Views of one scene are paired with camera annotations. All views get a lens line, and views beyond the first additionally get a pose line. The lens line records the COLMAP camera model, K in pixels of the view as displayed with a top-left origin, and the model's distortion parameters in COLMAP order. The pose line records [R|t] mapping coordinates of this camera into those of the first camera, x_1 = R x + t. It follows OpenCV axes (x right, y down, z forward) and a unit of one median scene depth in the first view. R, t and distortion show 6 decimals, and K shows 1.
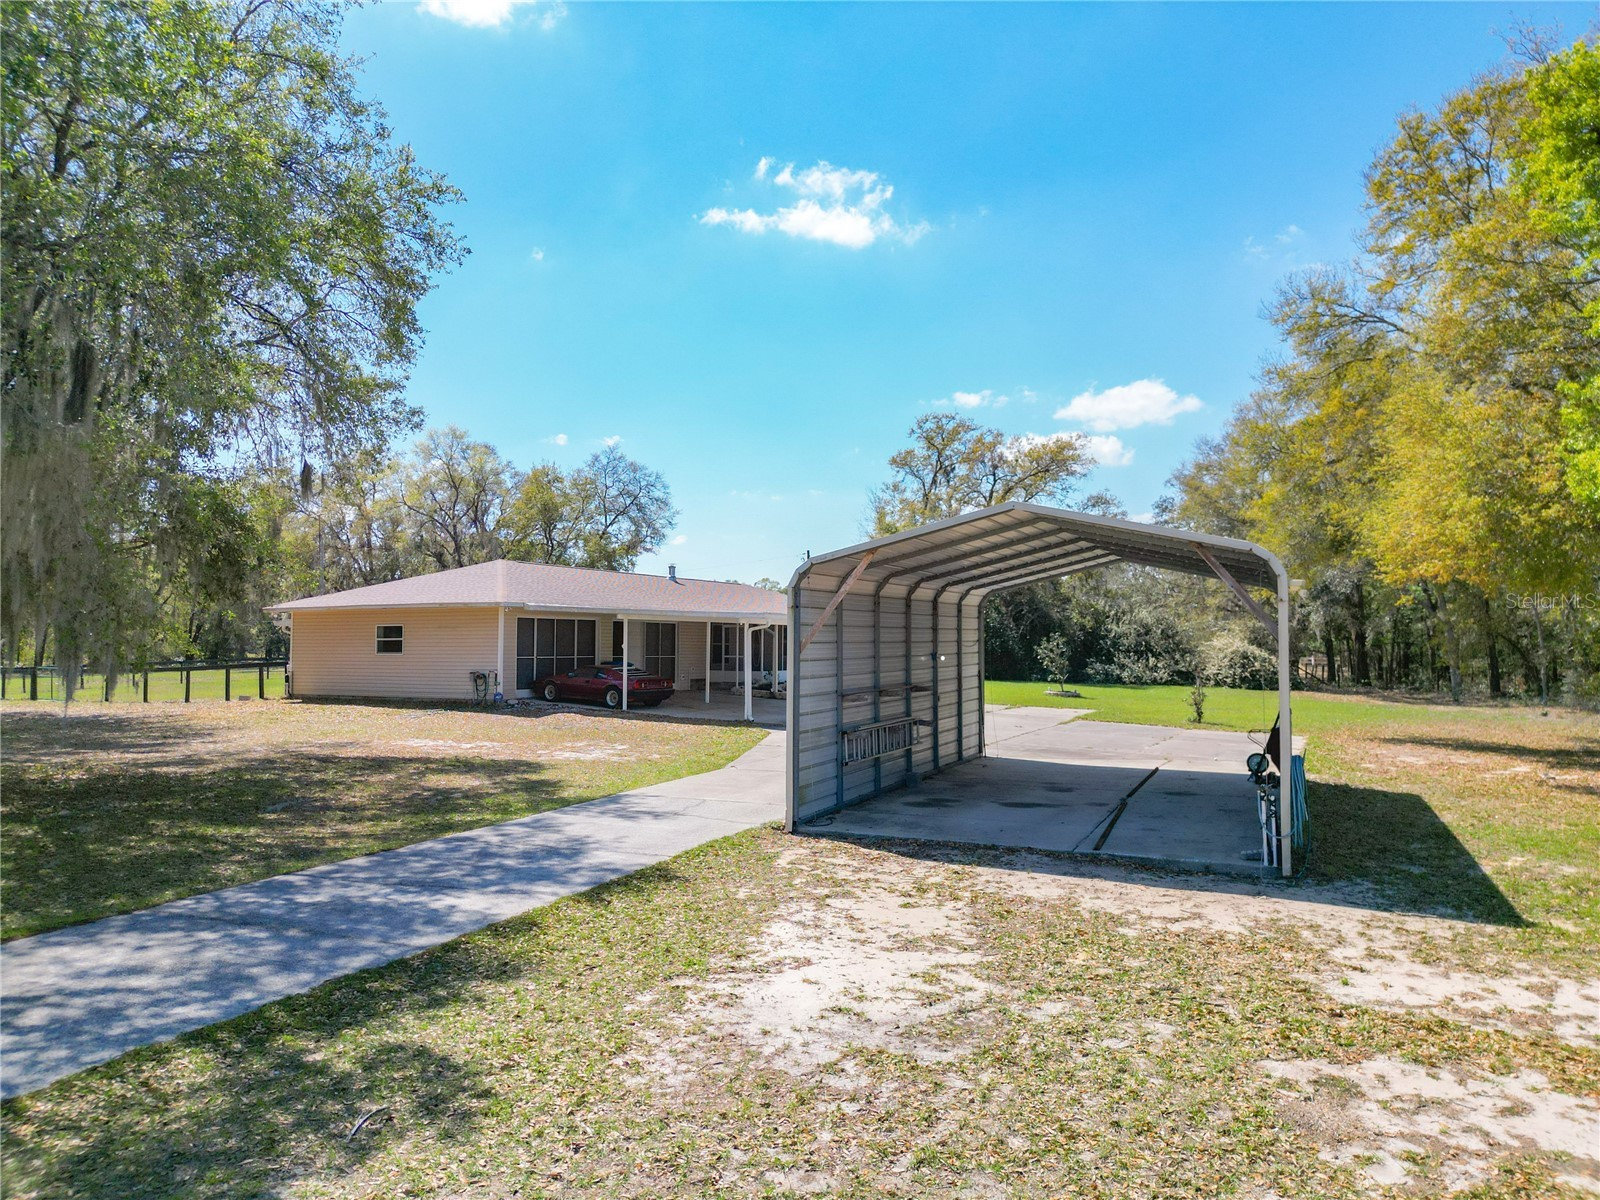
lens RADIAL K [[1094.3, 0, 790.1], [0, 1094.3, 610.1], [0, 0, 1]] dist [0.078820, -0.108583]
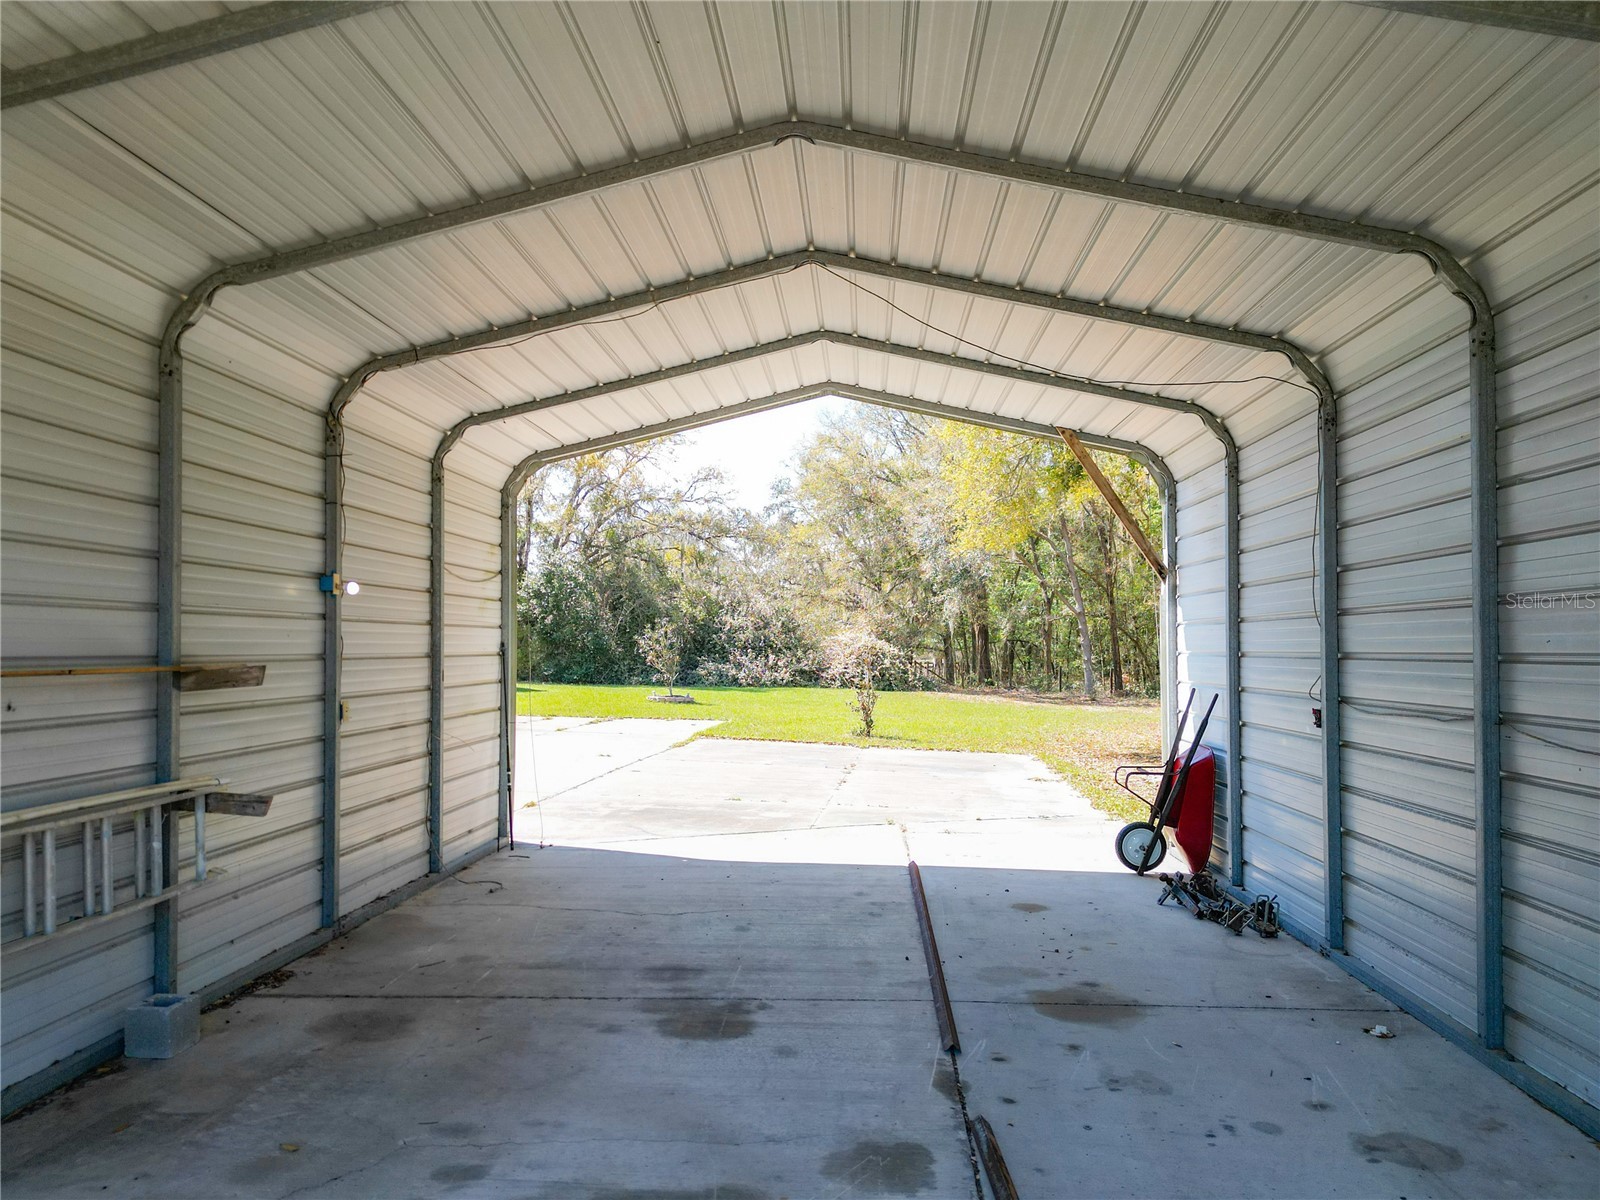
lens RADIAL K [[1094.3, 0, 790.1], [0, 1094.3, 610.1], [0, 0, 1]] dist [0.078820, -0.108583]
pose [[0.936654, 0.011039, 0.350083, 0.056062], [-0.008079, 0.999918, -0.009914, 0.020097], [-0.350164, 0.006458, 0.936666, 0.246982]]
